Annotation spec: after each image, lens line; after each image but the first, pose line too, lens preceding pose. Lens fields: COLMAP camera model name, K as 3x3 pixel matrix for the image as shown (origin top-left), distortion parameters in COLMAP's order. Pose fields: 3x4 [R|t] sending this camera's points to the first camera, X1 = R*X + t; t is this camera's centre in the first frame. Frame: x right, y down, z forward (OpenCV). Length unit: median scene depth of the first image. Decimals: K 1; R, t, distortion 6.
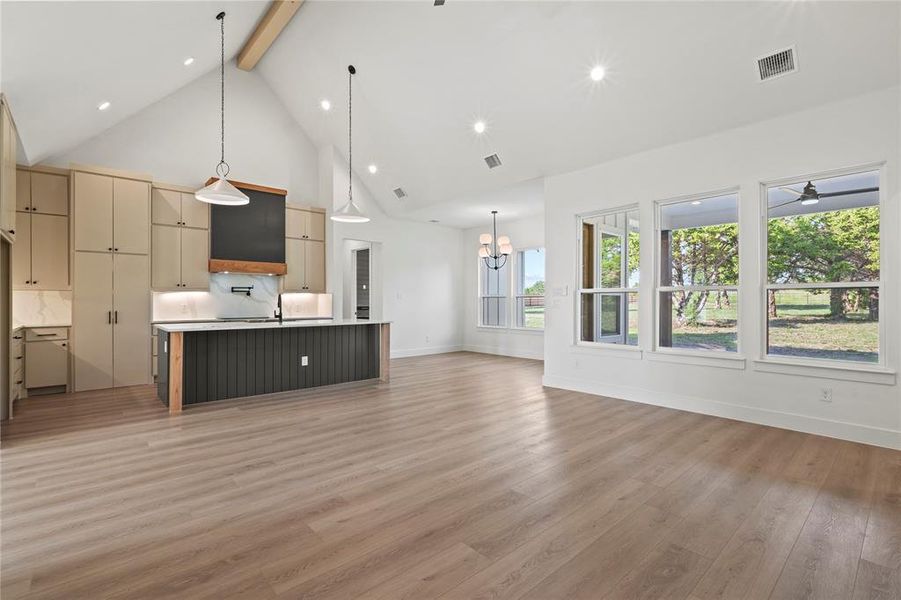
lens RADIAL K [[415.6, 0, 452.5], [0, 415.6, 303.7], [0, 0, 1]] dist [0.001372, -0.000260]
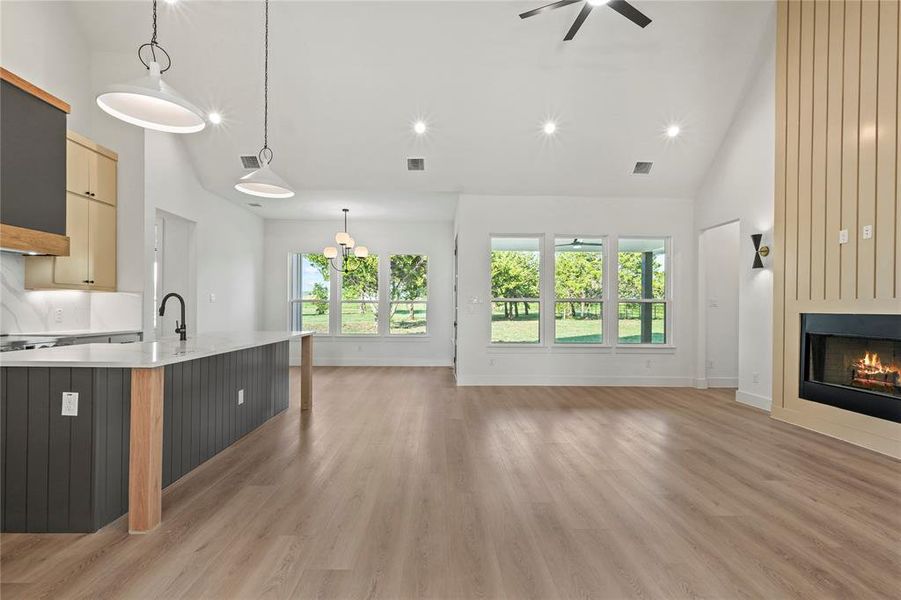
lens RADIAL K [[415.6, 0, 452.7], [0, 415.6, 302.5], [0, 0, 1]] dist [0.001372, -0.000260]
pose [[0.648154, 0.016218, 0.761337, -0.491199], [-0.004596, 0.999838, -0.017385, -0.000331], [-0.761495, 0.007769, 0.648124, 0.248588]]
